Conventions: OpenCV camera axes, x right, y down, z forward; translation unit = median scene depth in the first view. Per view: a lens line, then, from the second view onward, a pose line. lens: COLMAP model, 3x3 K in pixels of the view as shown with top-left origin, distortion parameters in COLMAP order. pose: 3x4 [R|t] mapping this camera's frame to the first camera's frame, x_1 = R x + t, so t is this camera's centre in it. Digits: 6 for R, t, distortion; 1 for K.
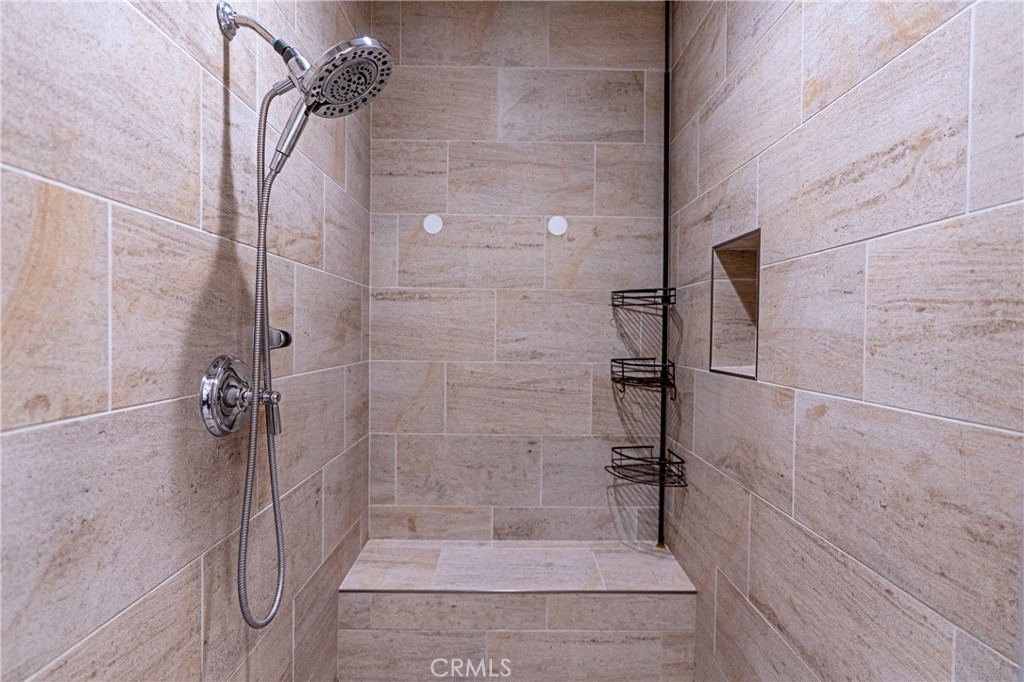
lens RADIAL K [[492.6, 0, 512.4], [0, 492.6, 338.3], [0, 0, 1]] dist [-0.002443, -0.000285]
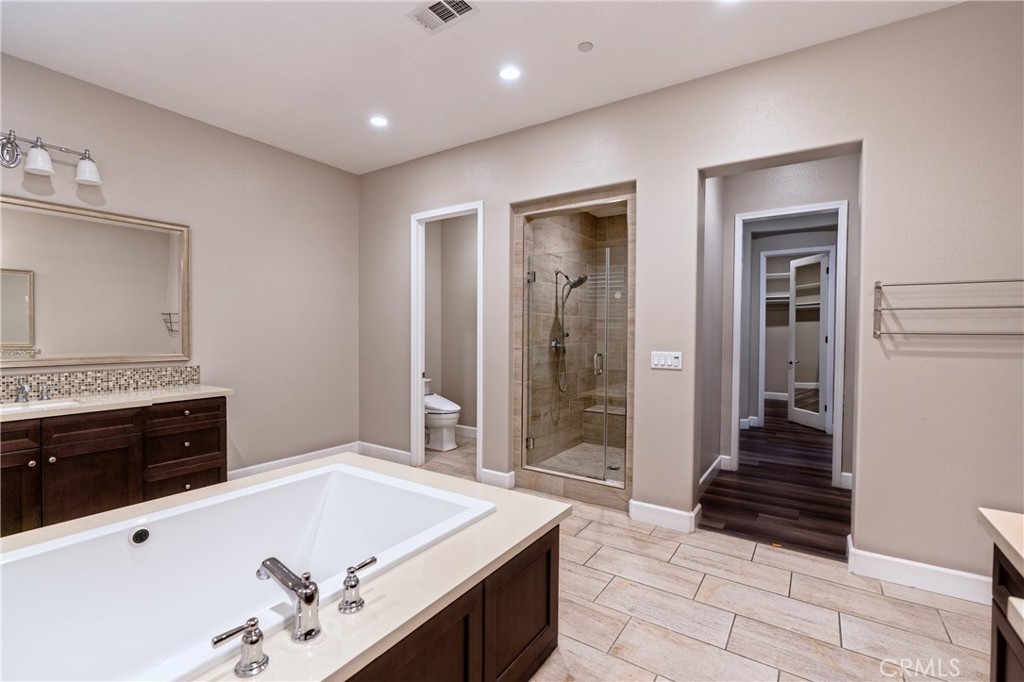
lens RADIAL K [[461.2, 0, 508.5], [0, 461.2, 338.1], [0, 0, 1]] dist [-0.001892, -0.000207]
pose [[0.824611, 0.004021, -0.565686, 1.640336], [-0.005461, 0.999985, -0.000853, 0.041865], [0.565674, 0.003792, 0.824620, -3.083685]]
